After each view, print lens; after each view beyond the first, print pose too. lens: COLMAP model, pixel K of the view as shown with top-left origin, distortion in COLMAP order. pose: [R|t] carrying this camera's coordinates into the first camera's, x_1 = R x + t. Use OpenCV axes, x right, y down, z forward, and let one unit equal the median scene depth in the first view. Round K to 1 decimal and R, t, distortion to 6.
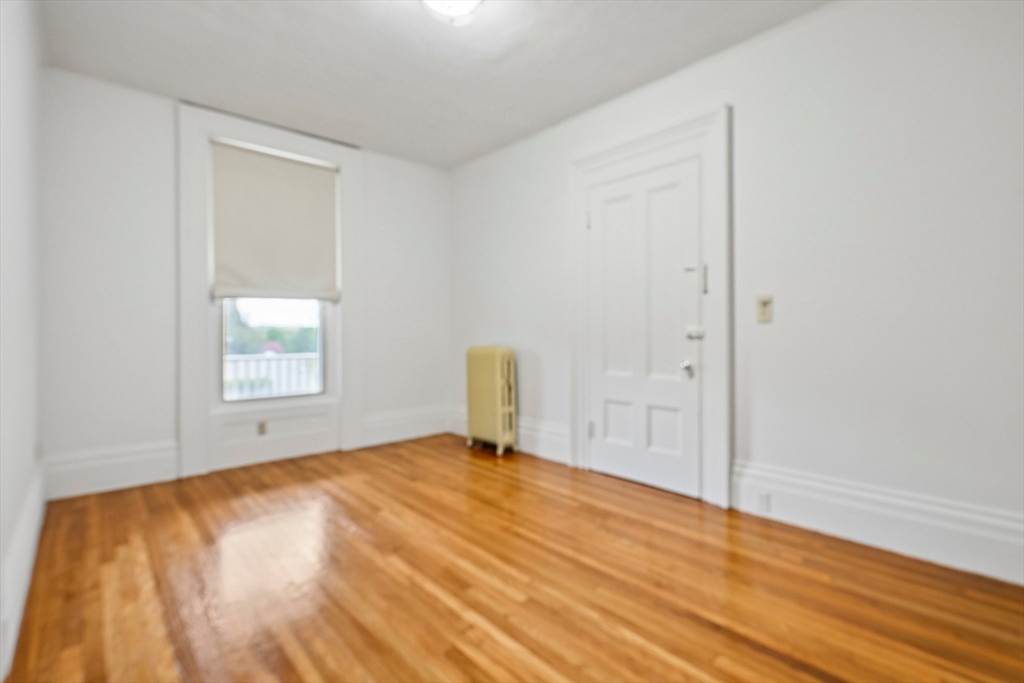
lens RADIAL K [[476.7, 0, 510.2], [0, 476.7, 328.4], [0, 0, 1]] dist [-0.000869, -0.000178]
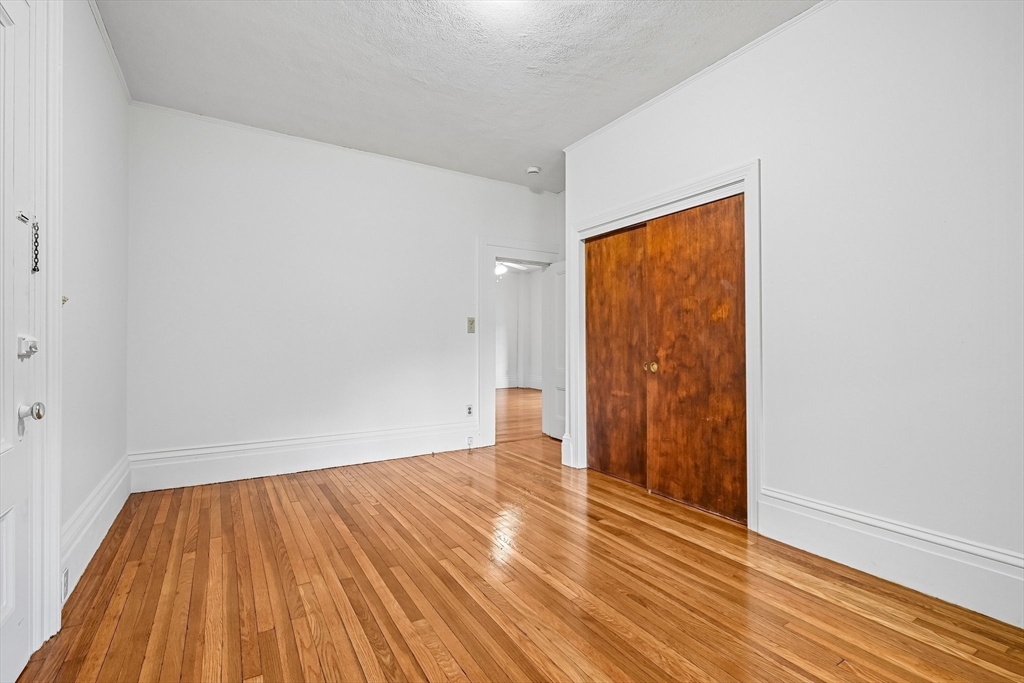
lens RADIAL K [[457.6, 0, 511.2], [0, 457.6, 341.3], [0, 0, 1]] dist [-0.000831, -0.000008]
pose [[-0.986864, 0.002876, 0.161525, -0.263770], [0.001557, 0.999964, -0.008296, 0.012538], [-0.161543, -0.007936, -0.986834, 1.789995]]
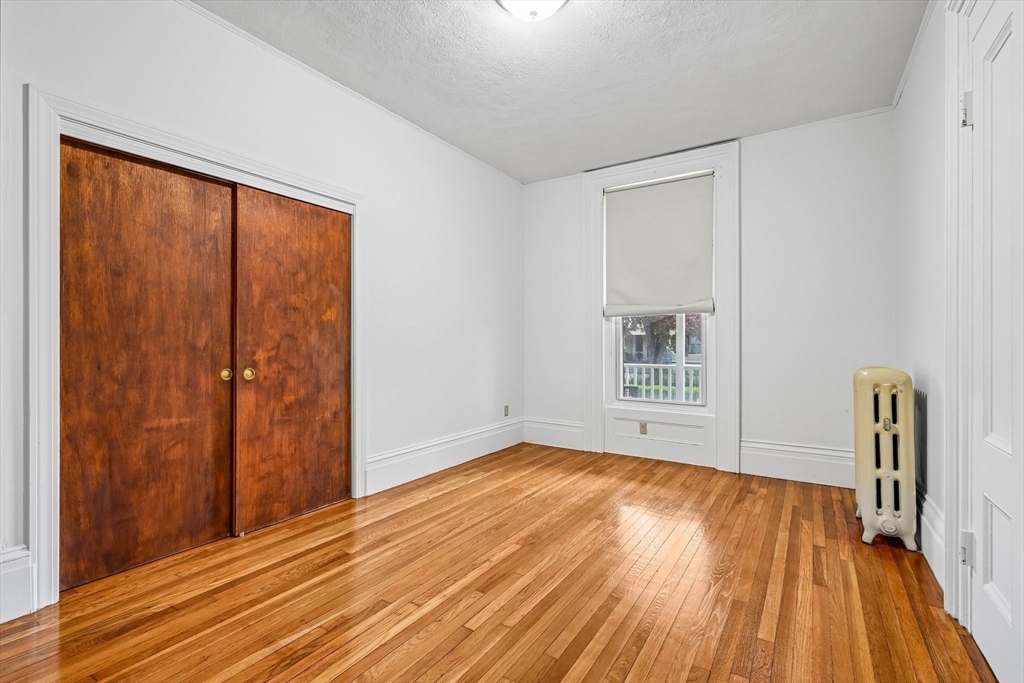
lens RADIAL K [[457.6, 0, 511.2], [0, 457.6, 341.3], [0, 0, 1]] dist [-0.000831, -0.000008]
pose [[0.267674, 0.001315, -0.963509, 0.746534], [0.002171, 0.999996, 0.001968, 0.001275], [0.963507, -0.002619, 0.267670, 0.676852]]
